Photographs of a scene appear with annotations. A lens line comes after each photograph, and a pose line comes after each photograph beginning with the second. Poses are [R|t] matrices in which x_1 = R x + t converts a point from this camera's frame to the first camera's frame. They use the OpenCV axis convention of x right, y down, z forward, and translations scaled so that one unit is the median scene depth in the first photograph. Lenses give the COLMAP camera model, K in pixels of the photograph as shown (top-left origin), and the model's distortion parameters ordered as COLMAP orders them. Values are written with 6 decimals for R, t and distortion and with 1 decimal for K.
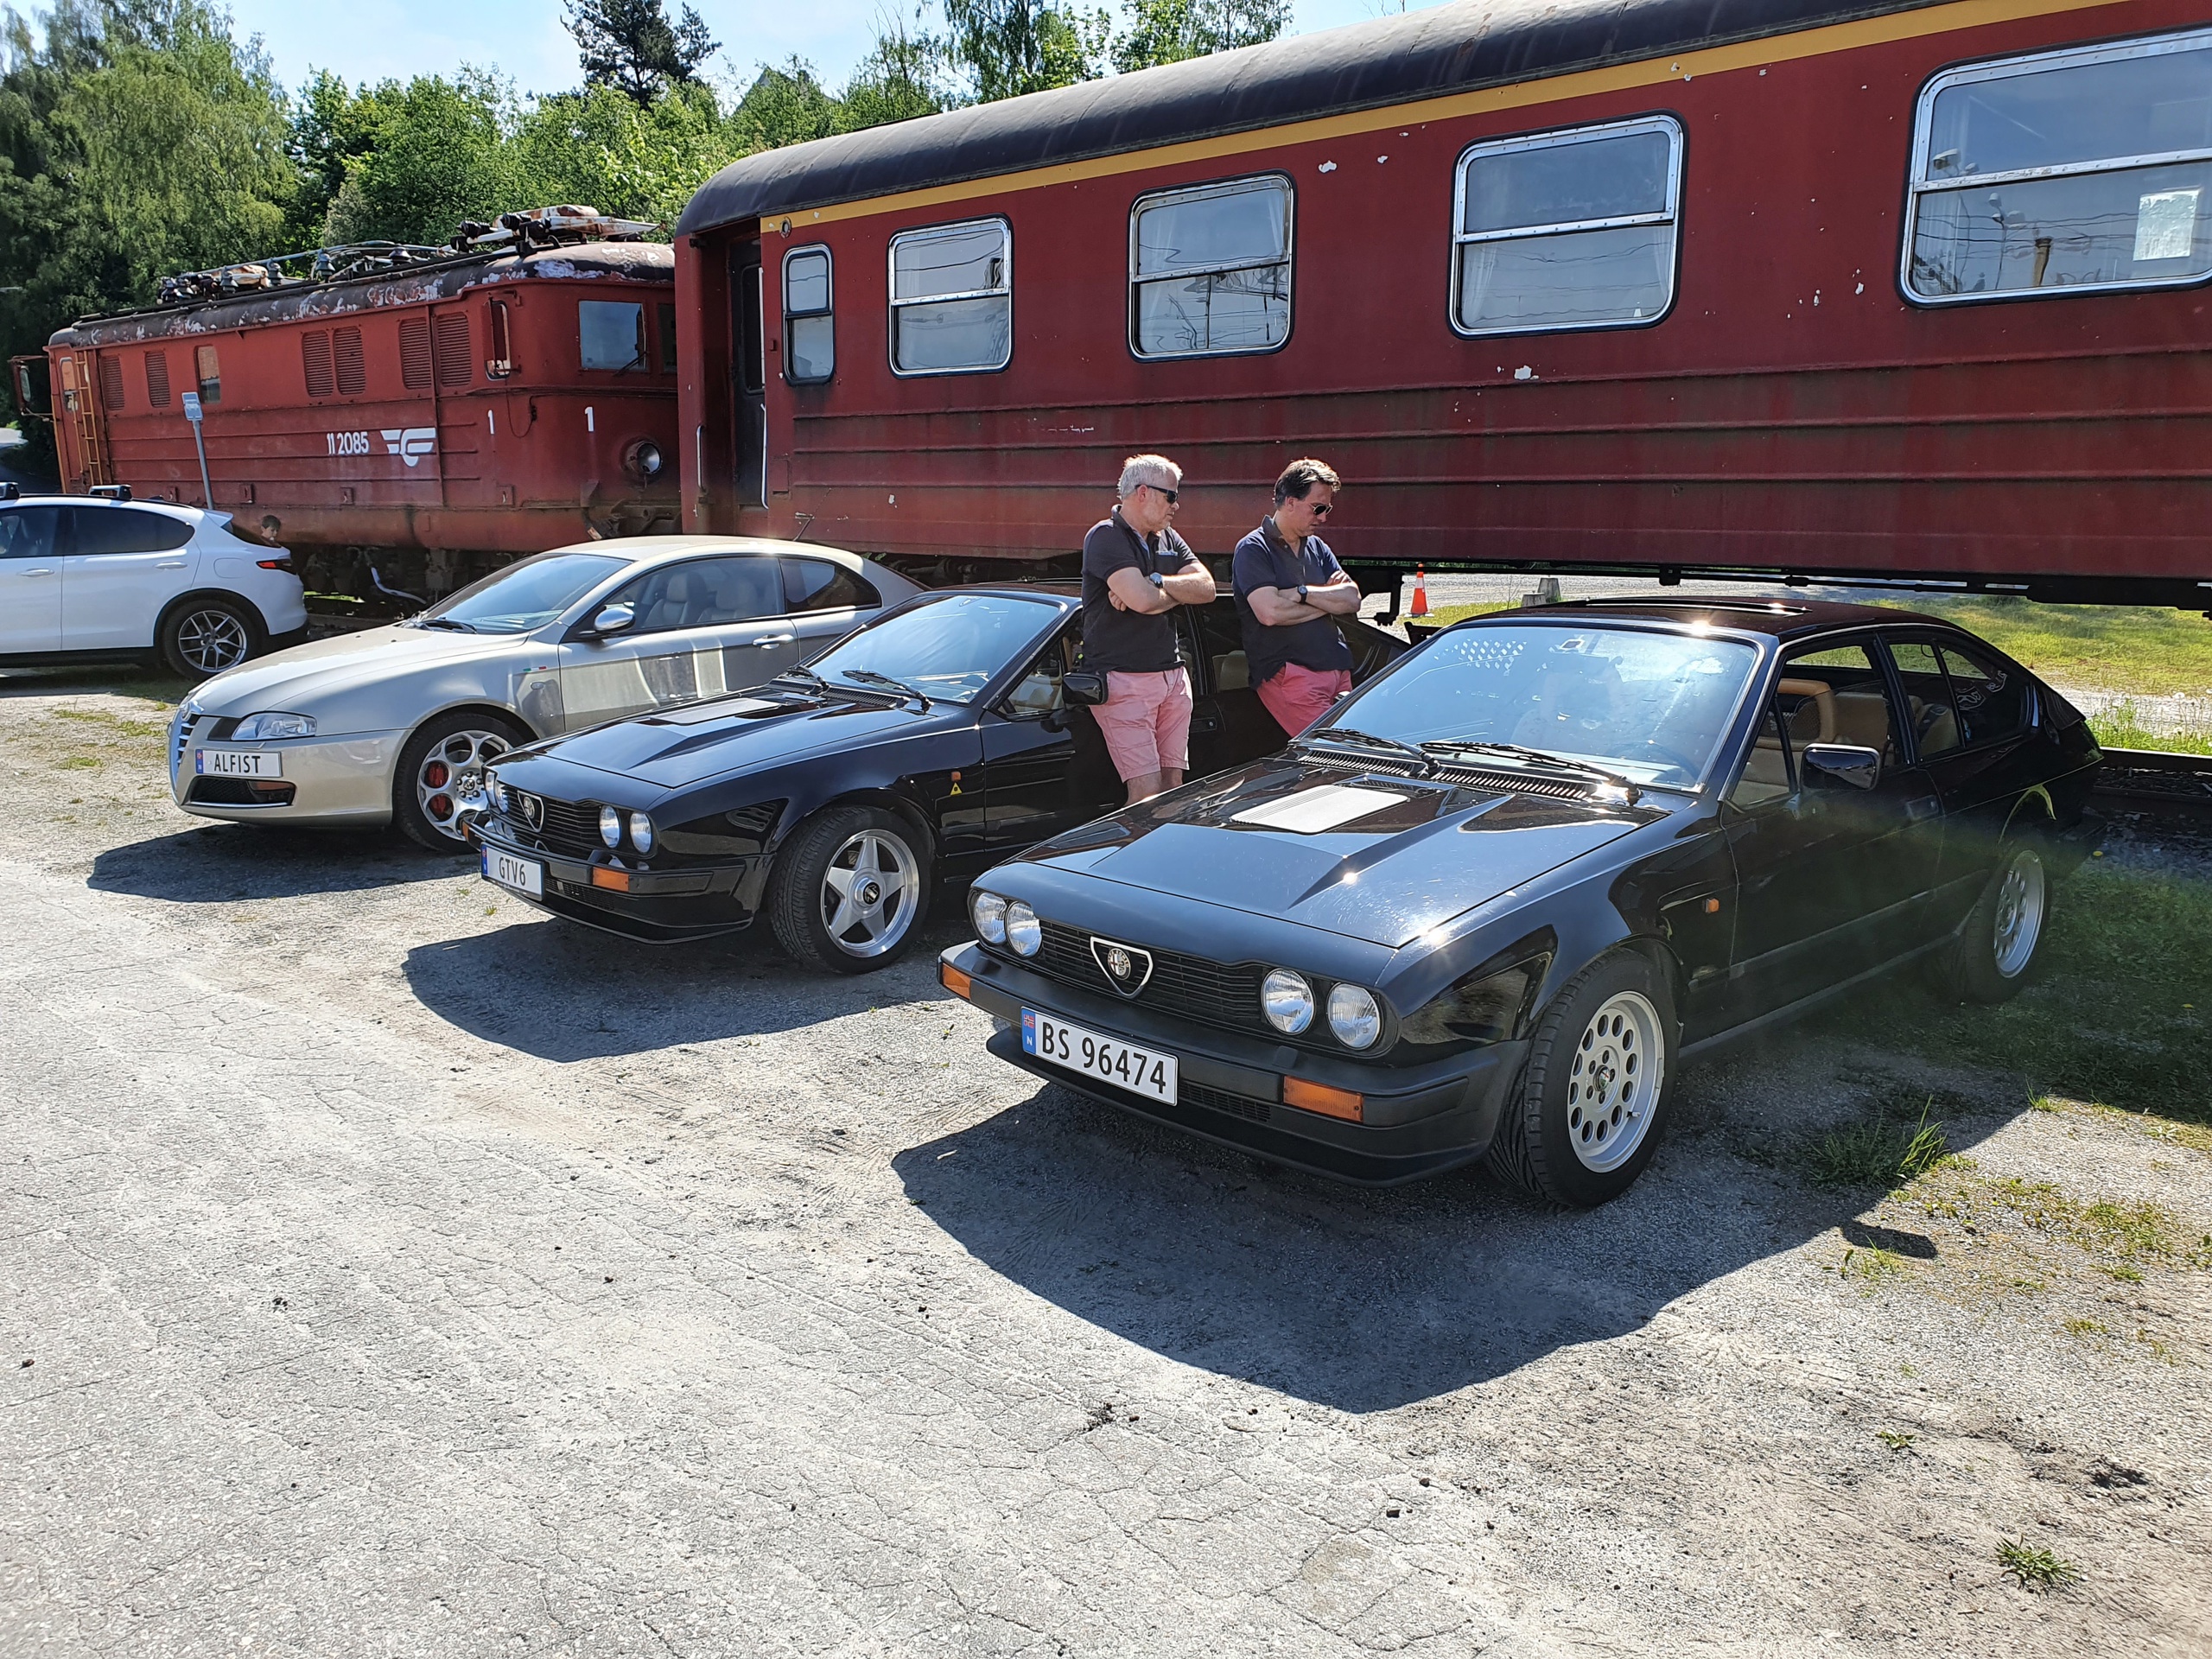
lens RADIAL K [[1670.6, 0, 1177.2], [0, 1670.6, 888.4], [0, 0, 1]] dist [0.017324, -0.011756]
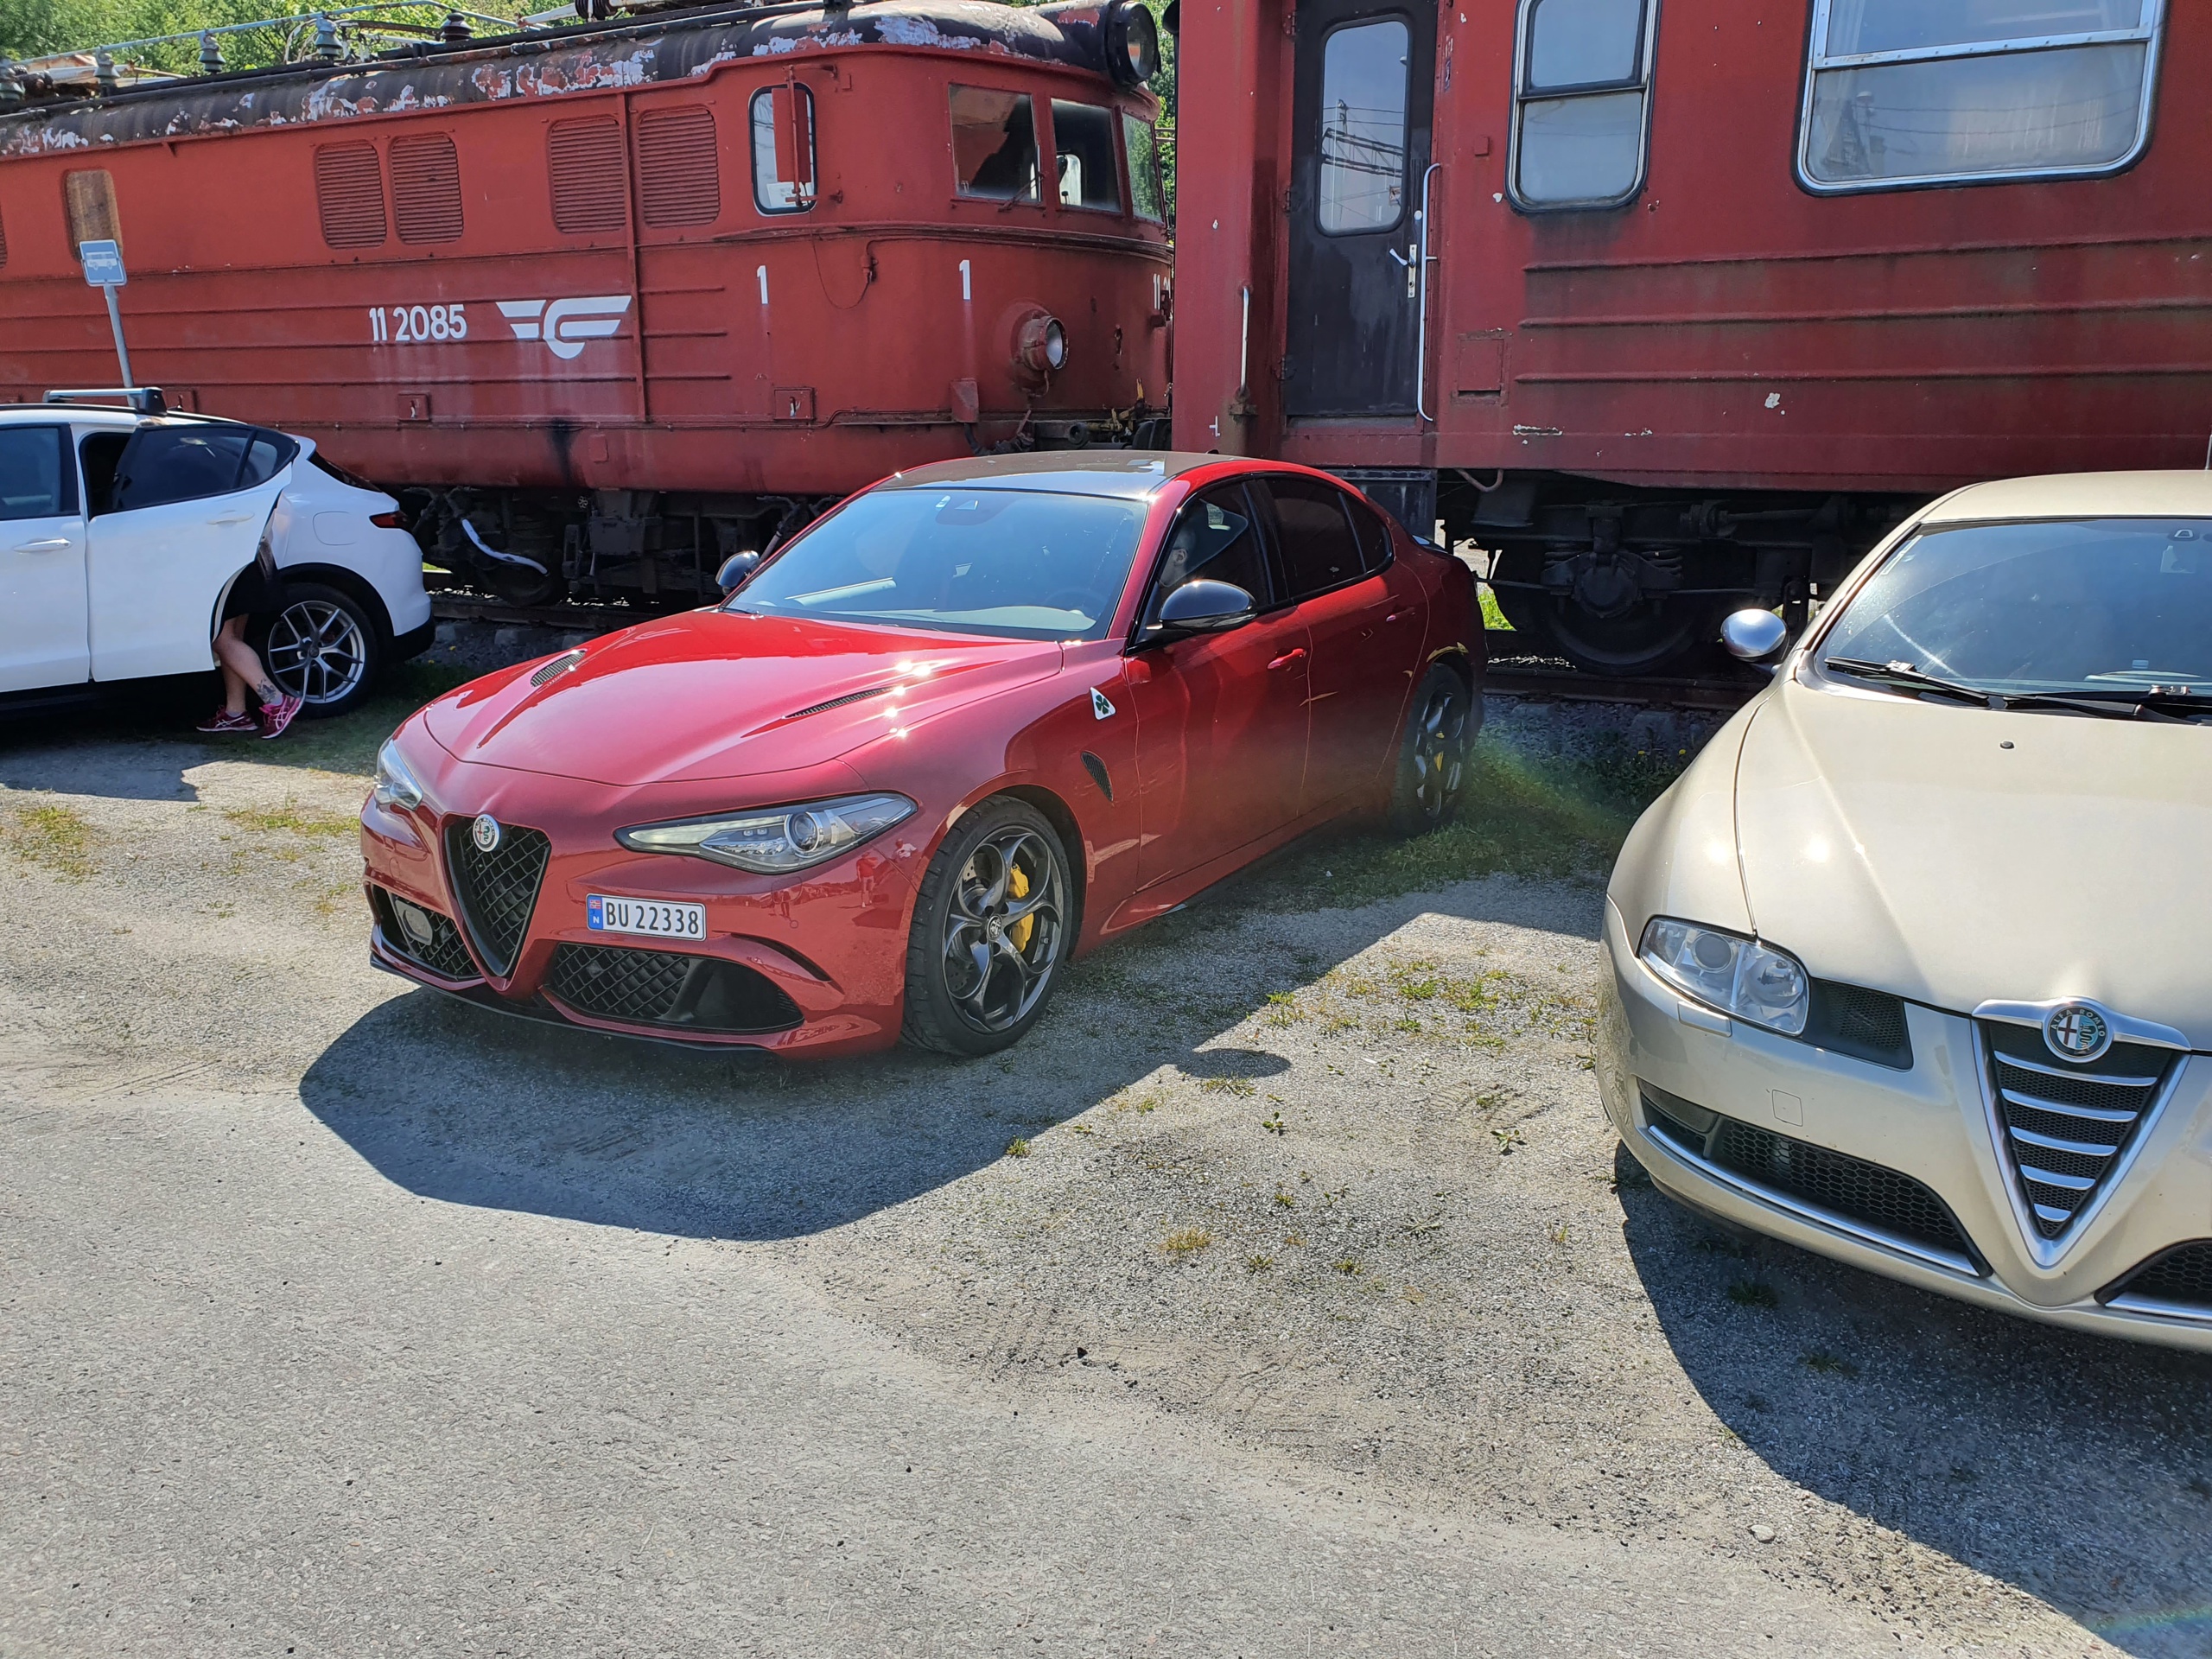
lens RADIAL K [[1670.6, 0, 1131.5], [0, 1670.6, 910.6], [0, 0, 1]] dist [0.017324, -0.011756]
pose [[0.975757, -0.070707, 0.207120, -0.398729], [0.057370, 0.995916, 0.069716, -0.075639], [-0.211204, -0.056143, 0.975828, 0.324122]]
